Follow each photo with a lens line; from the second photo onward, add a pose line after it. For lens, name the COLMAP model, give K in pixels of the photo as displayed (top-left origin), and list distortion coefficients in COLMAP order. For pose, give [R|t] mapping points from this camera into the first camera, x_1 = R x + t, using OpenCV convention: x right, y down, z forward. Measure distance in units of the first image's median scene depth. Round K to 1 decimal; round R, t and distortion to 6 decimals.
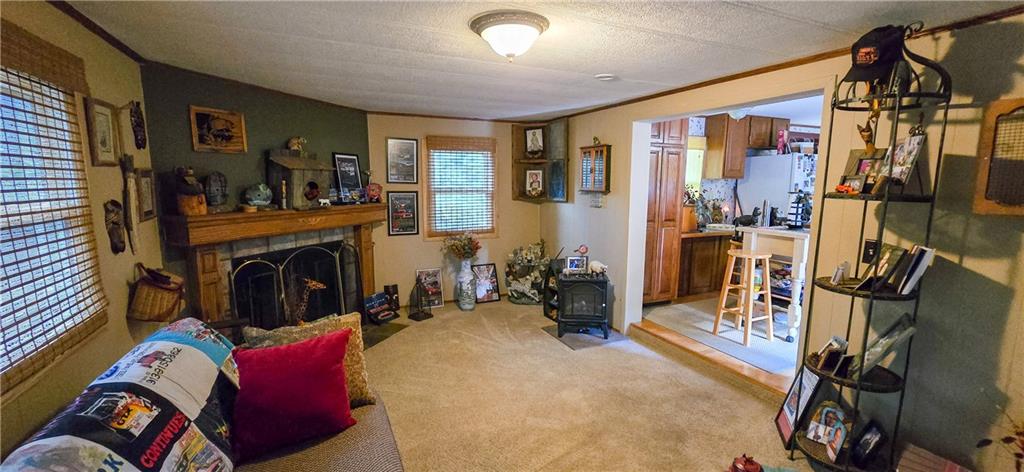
lens RADIAL K [[425.0, 0, 519.3], [0, 425.0, 240.2], [0, 0, 1]] dist [-0.001655, 0.000643]
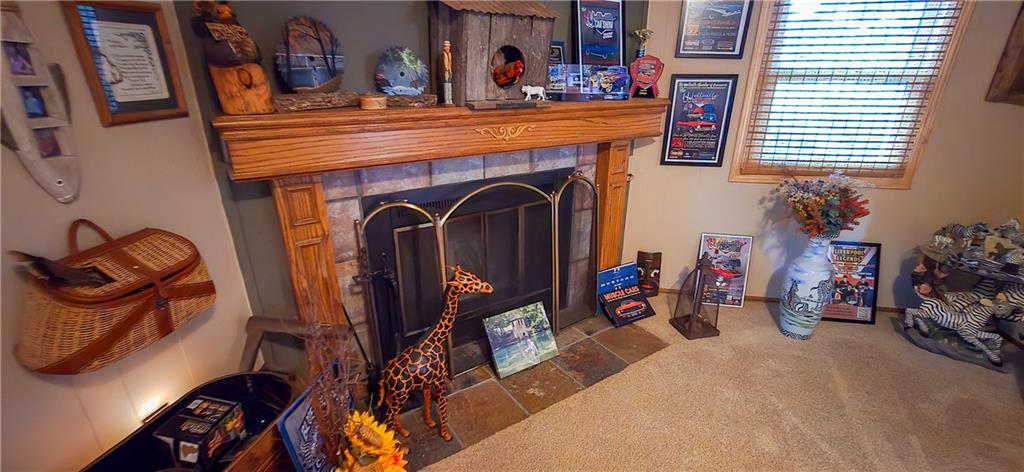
lens RADIAL K [[425.0, 0, 517.2], [0, 425.0, 245.6], [0, 0, 1]] dist [-0.001655, 0.000643]
pose [[0.800383, 0.220901, -0.557306, -0.138482], [-0.080404, 0.960792, 0.265357, -0.040725], [0.594073, -0.167578, 0.786763, 0.478186]]
